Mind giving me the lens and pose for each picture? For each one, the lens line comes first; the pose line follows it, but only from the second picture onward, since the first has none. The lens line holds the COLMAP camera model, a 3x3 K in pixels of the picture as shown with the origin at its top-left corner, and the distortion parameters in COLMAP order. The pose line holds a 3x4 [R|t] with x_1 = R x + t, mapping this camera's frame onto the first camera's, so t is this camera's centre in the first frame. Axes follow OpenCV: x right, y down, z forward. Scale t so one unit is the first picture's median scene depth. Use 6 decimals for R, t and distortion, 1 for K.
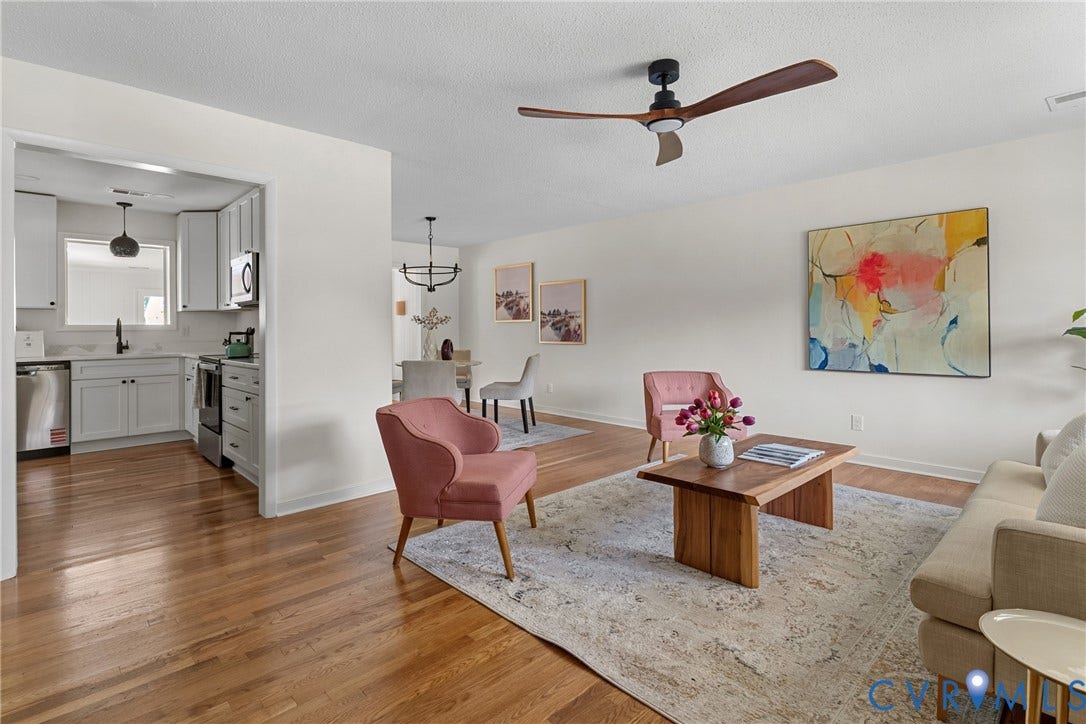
lens RADIAL K [[534.4, 0, 537.5], [0, 534.4, 324.6], [0, 0, 1]] dist [0.016447, -0.000180]
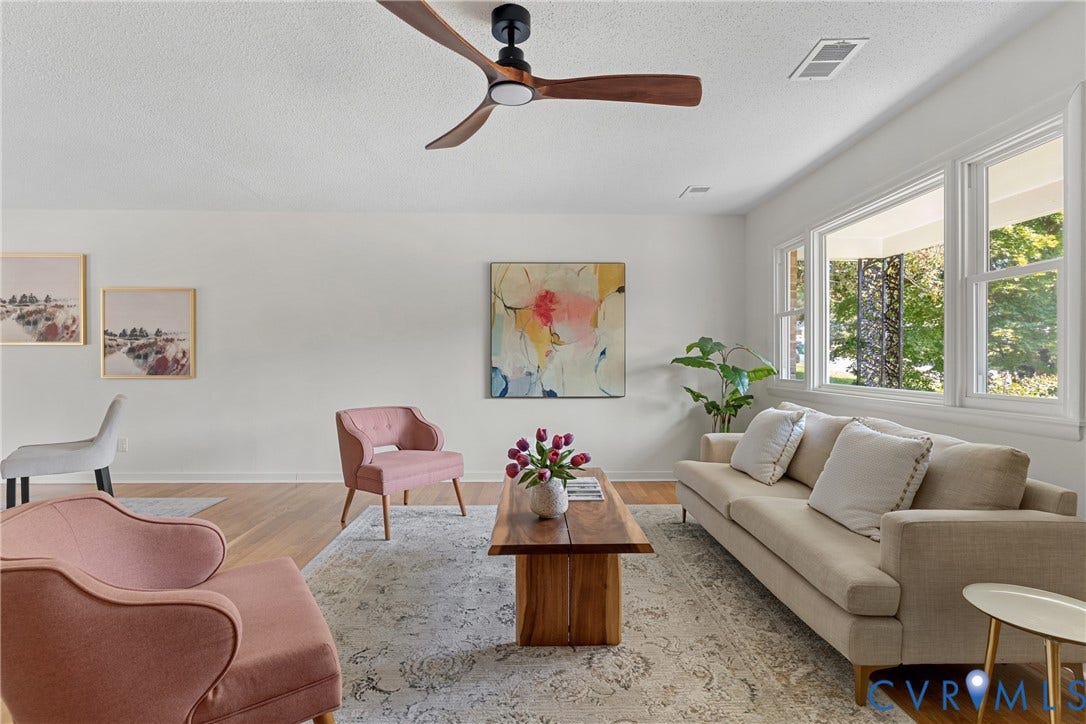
lens RADIAL K [[521.1, 0, 545.7], [0, 521.1, 365.7], [0, 0, 1]] dist [0.005881, 0.000008]
pose [[0.672762, -0.003258, 0.739852, -0.292389], [-0.009758, 0.999864, 0.013276, 0.014246], [-0.739795, -0.016152, 0.672639, 0.462987]]
